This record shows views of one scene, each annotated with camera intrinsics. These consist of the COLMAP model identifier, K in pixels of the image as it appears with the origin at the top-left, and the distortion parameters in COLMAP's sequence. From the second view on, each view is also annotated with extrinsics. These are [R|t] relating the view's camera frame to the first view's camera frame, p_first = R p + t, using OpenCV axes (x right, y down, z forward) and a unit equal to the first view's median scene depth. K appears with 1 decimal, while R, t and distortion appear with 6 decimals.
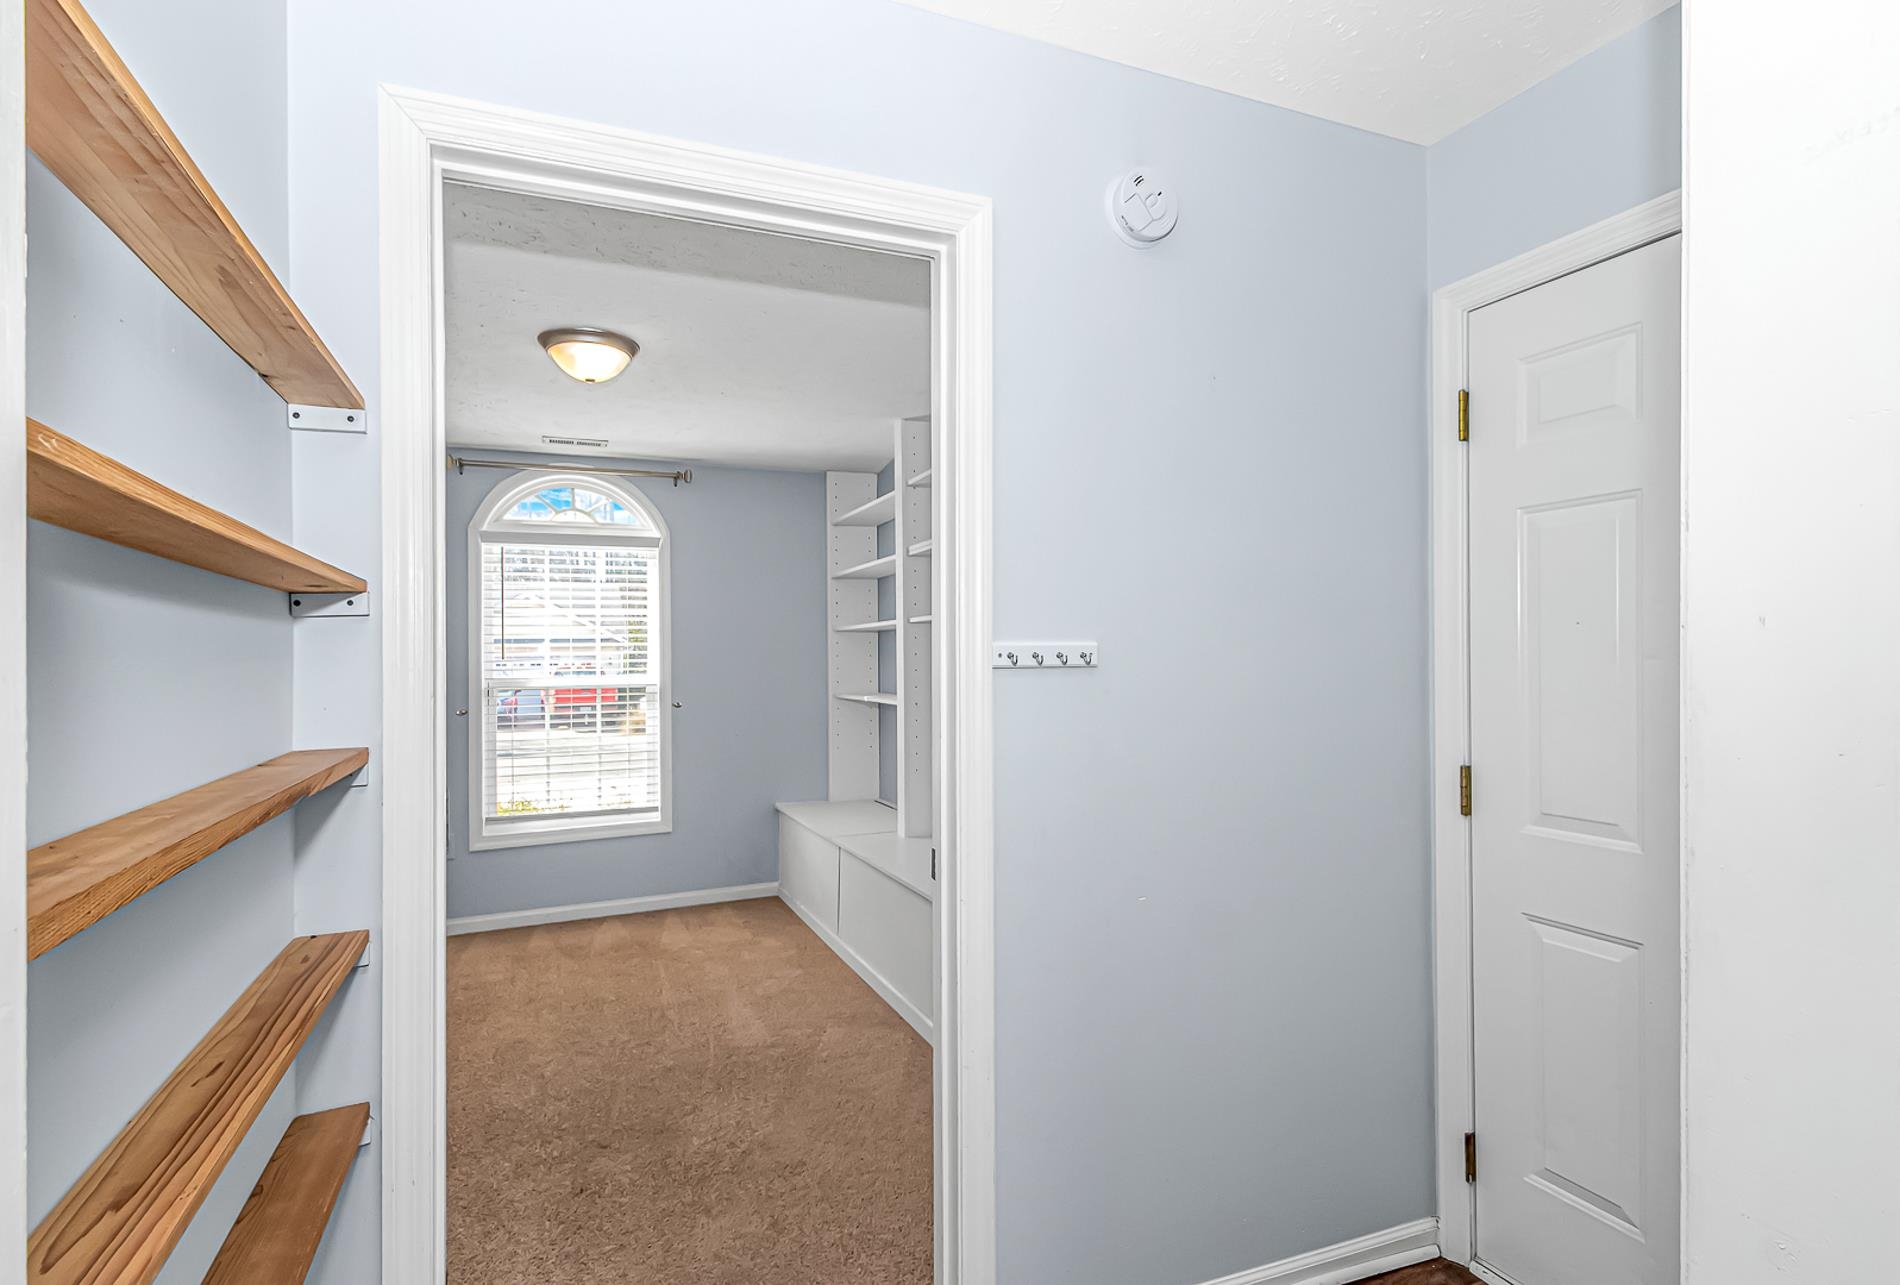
lens RADIAL K [[902.9, 0, 922.0], [0, 902.9, 640.8], [0, 0, 1]] dist [0.000374, -0.000037]
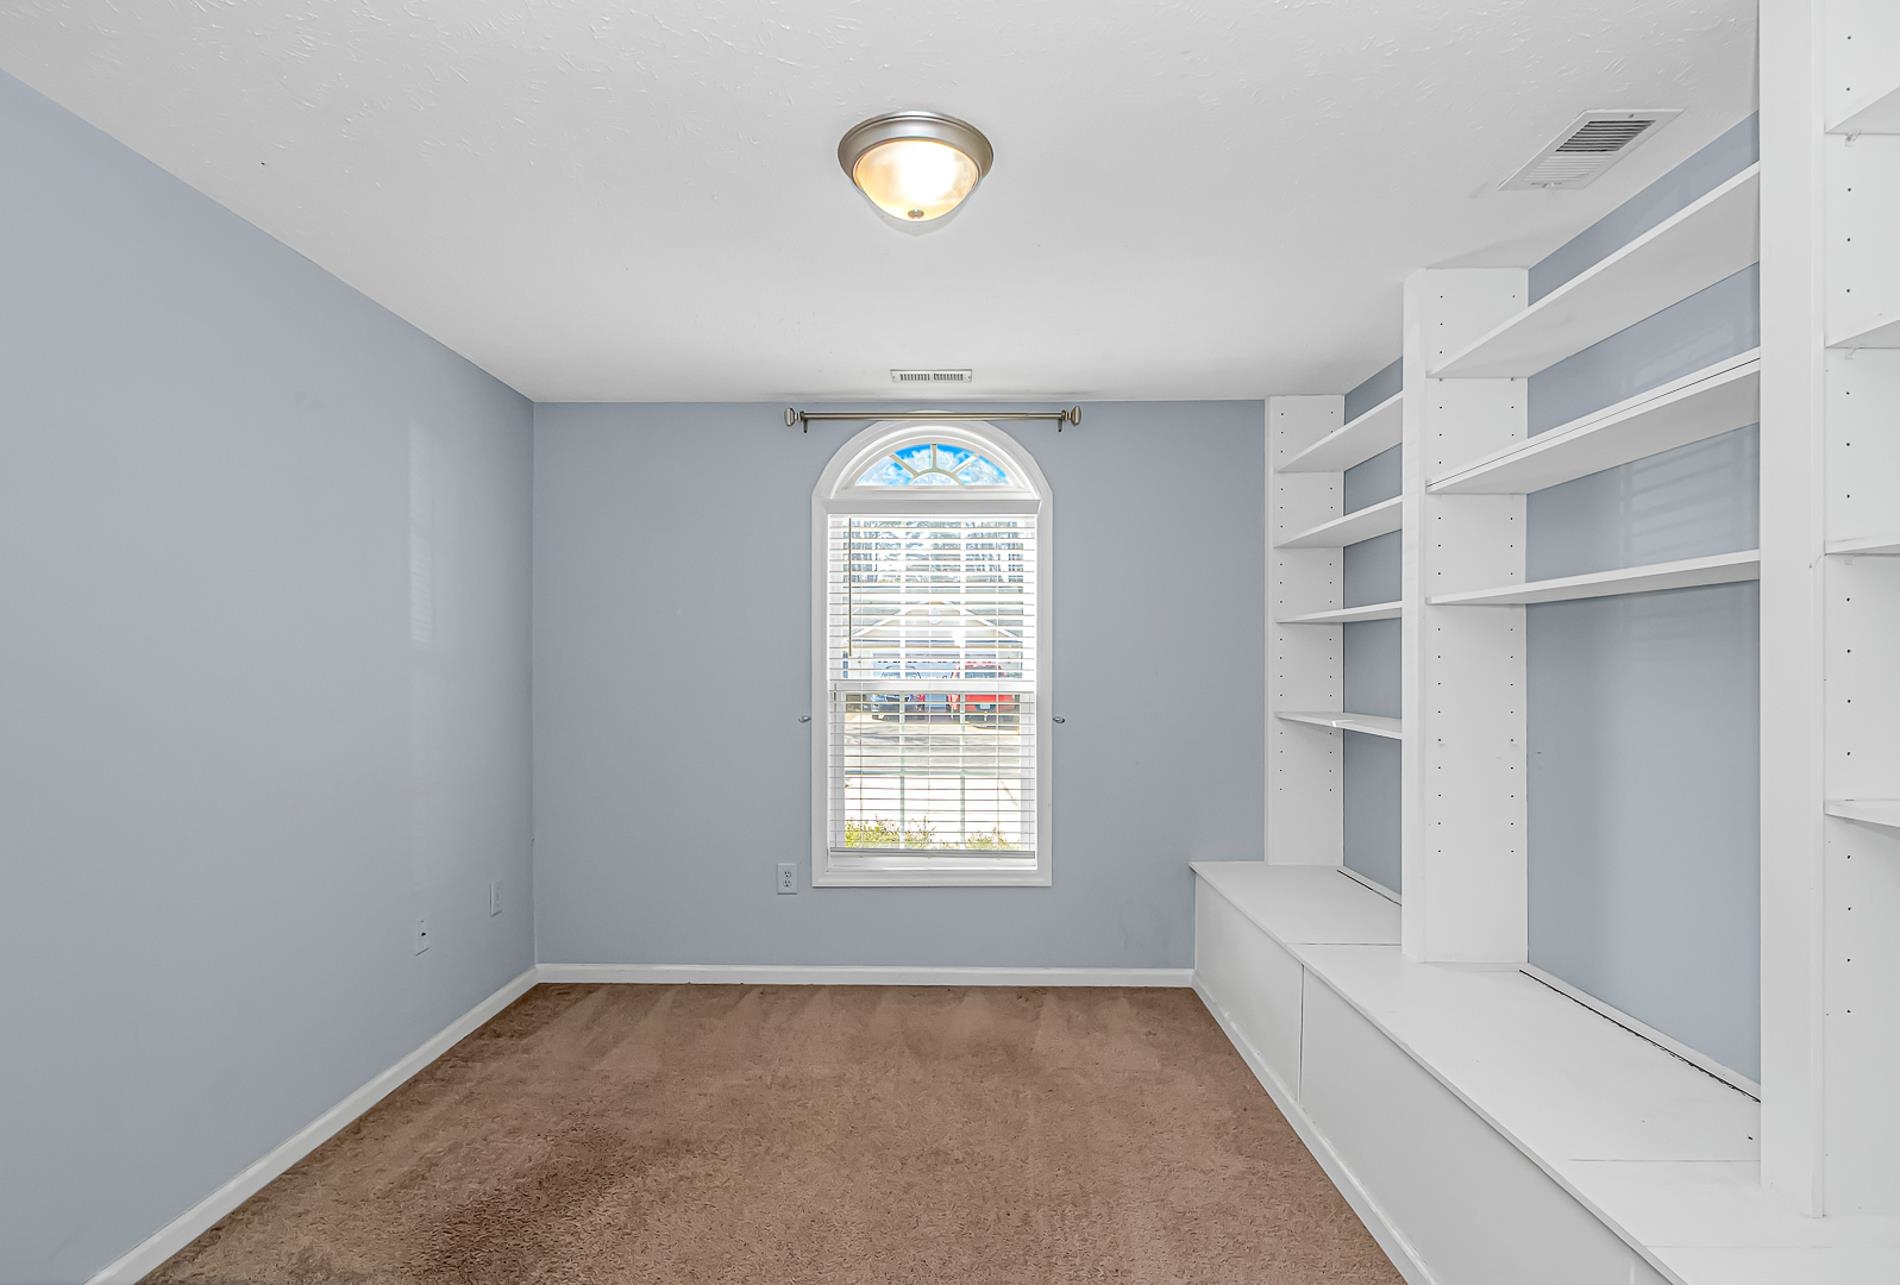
lens RADIAL K [[883.9, 0, 944.8], [0, 883.9, 654.9], [0, 0, 1]] dist [0.000289, -0.000152]
pose [[0.918651, 0.012288, -0.394879, -0.069336], [-0.005923, 0.999832, 0.017334, 0.004249], [0.395026, -0.013585, 0.918569, 0.289611]]
